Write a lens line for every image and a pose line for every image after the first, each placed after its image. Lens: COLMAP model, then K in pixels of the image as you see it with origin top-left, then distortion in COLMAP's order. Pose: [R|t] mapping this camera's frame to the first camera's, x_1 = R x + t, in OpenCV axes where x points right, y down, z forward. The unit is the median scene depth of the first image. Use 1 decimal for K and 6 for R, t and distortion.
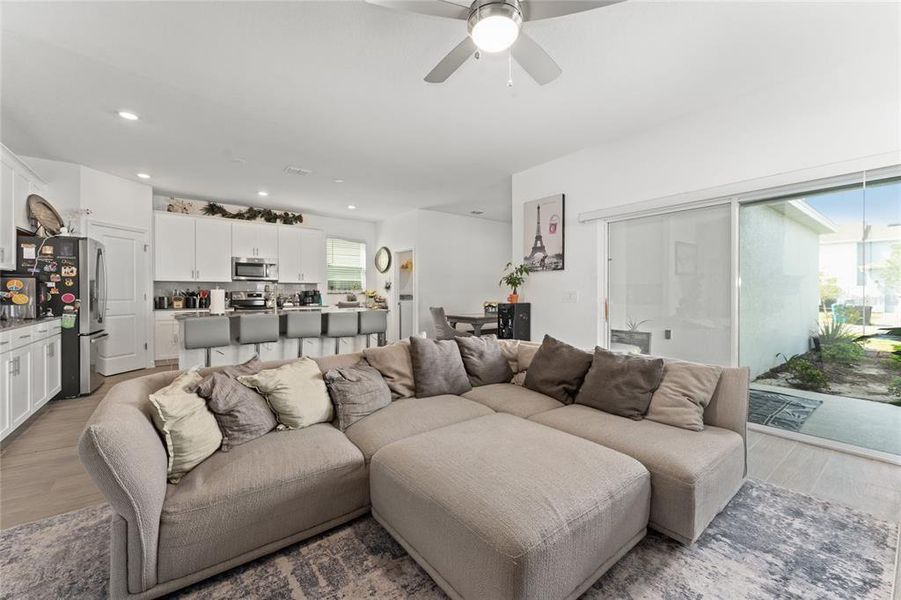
lens RADIAL K [[361.9, 0, 451.5], [0, 361.9, 295.3], [0, 0, 1]] dist [0.000488, 0.000002]
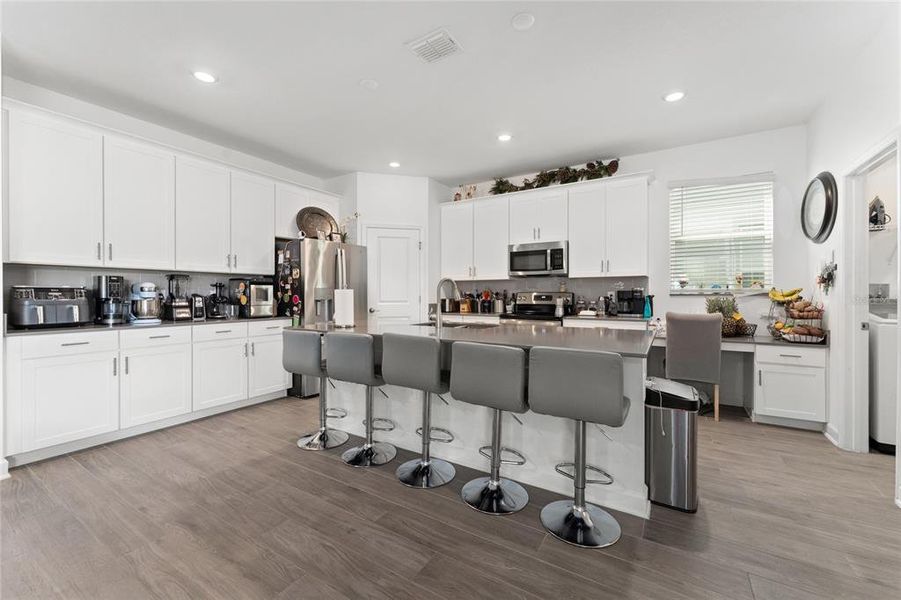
lens RADIAL K [[361.9, 0, 452.6], [0, 361.9, 301.2], [0, 0, 1]] dist [0.000488, 0.000002]
pose [[0.363048, 0.015985, -0.931633, 0.035372], [-0.005673, 0.999872, 0.014945, -0.003347], [0.931753, -0.000140, 0.363092, 0.632745]]
